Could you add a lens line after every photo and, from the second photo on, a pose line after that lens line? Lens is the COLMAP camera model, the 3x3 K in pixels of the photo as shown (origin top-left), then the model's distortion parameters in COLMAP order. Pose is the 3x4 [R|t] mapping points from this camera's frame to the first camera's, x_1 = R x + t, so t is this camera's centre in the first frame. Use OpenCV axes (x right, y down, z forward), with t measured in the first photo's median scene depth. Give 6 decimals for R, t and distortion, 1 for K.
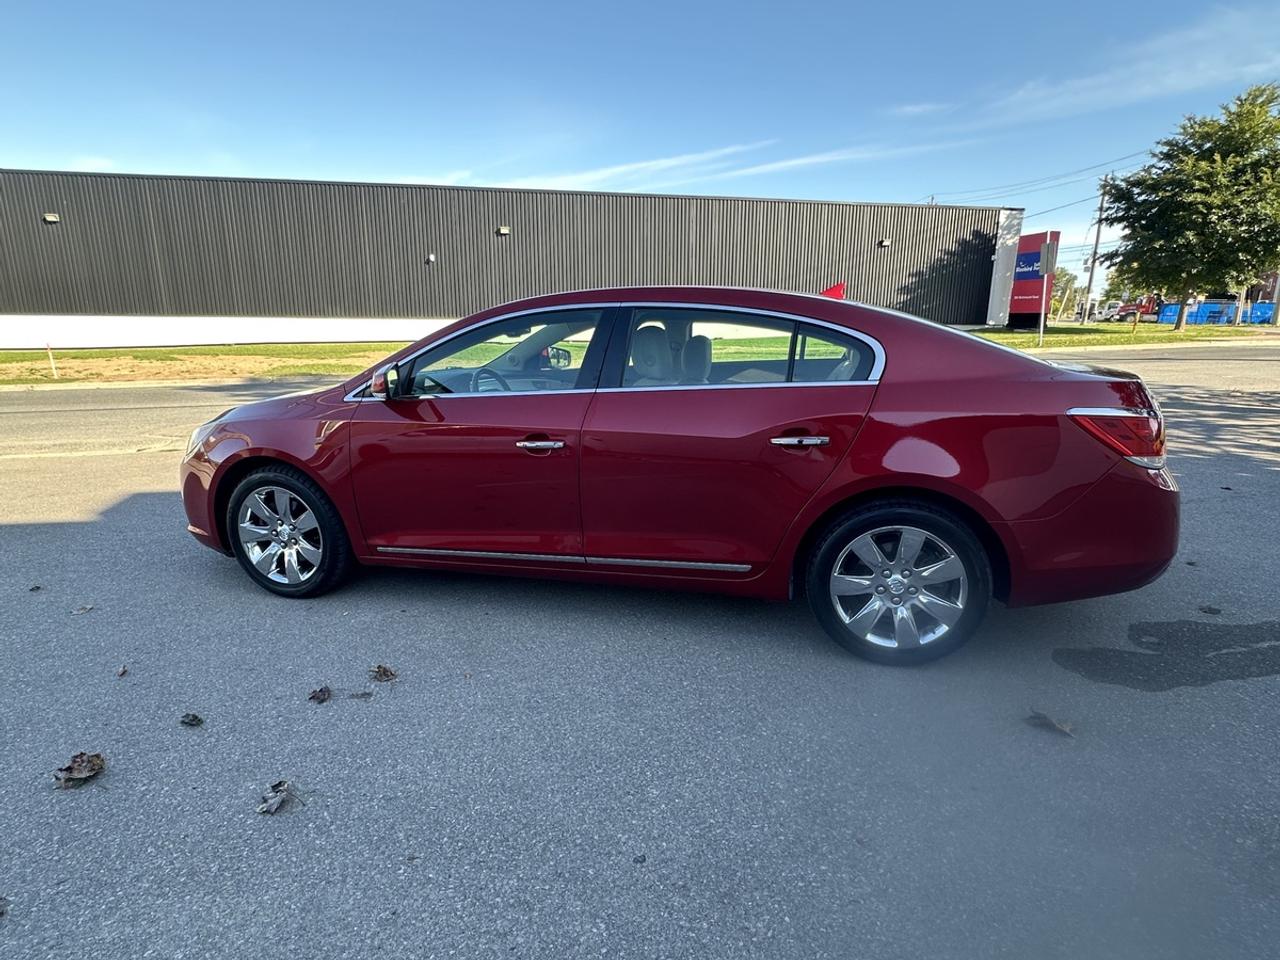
lens RADIAL K [[690.4, 0, 634.3], [0, 690.4, 482.6], [0, 0, 1]] dist [0.000410, 0.000844]
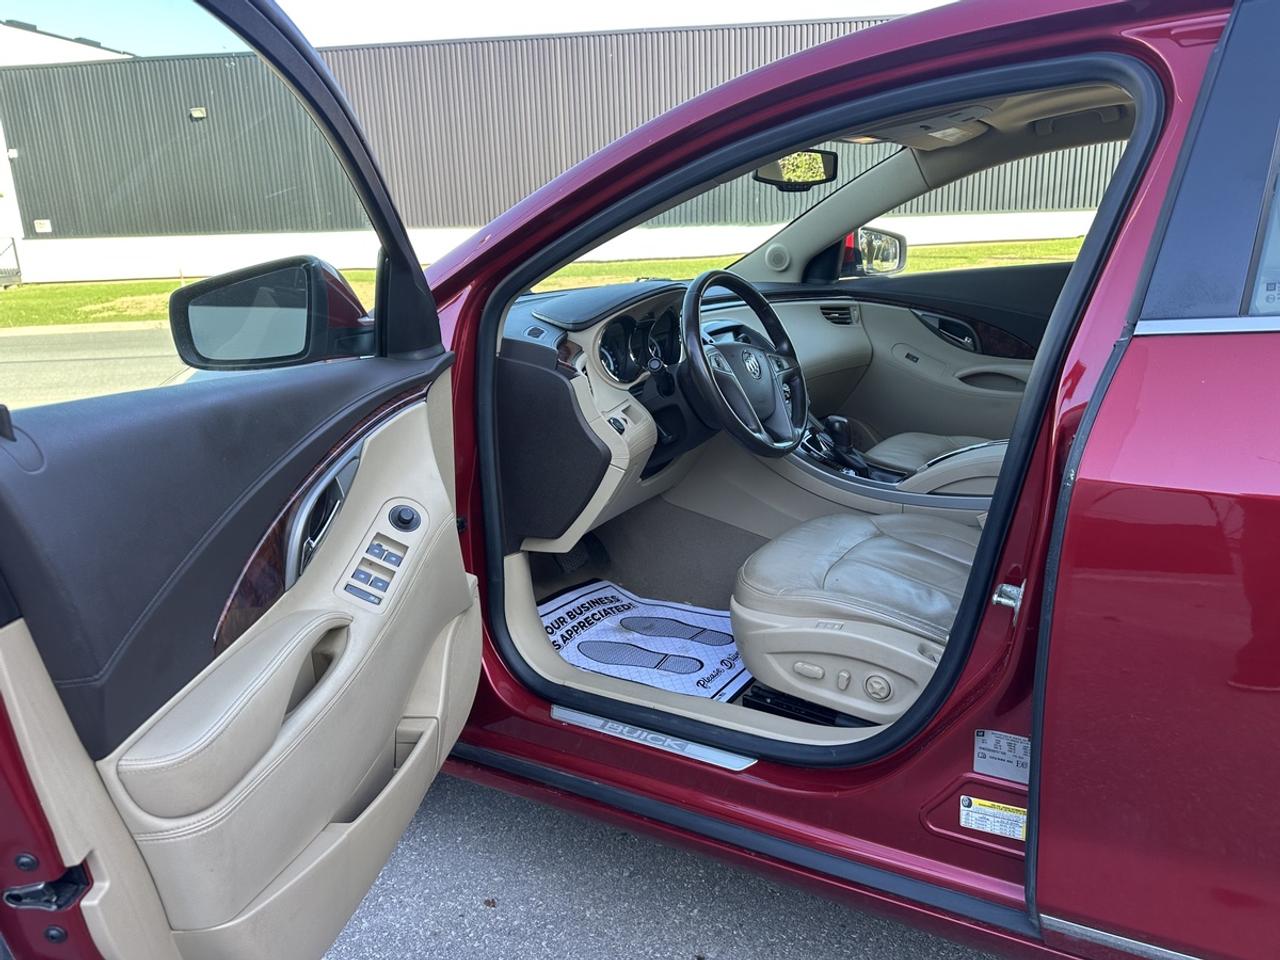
lens RADIAL K [[915.0, 0, 644.3], [0, 915.0, 486.0], [0, 0, 1]] dist [0.019379, -0.025728]
pose [[0.958772, 0.042156, -0.281034, -0.025432], [-0.030031, 0.998429, 0.047314, -0.016319], [0.282587, -0.036924, 0.958531, 0.117460]]
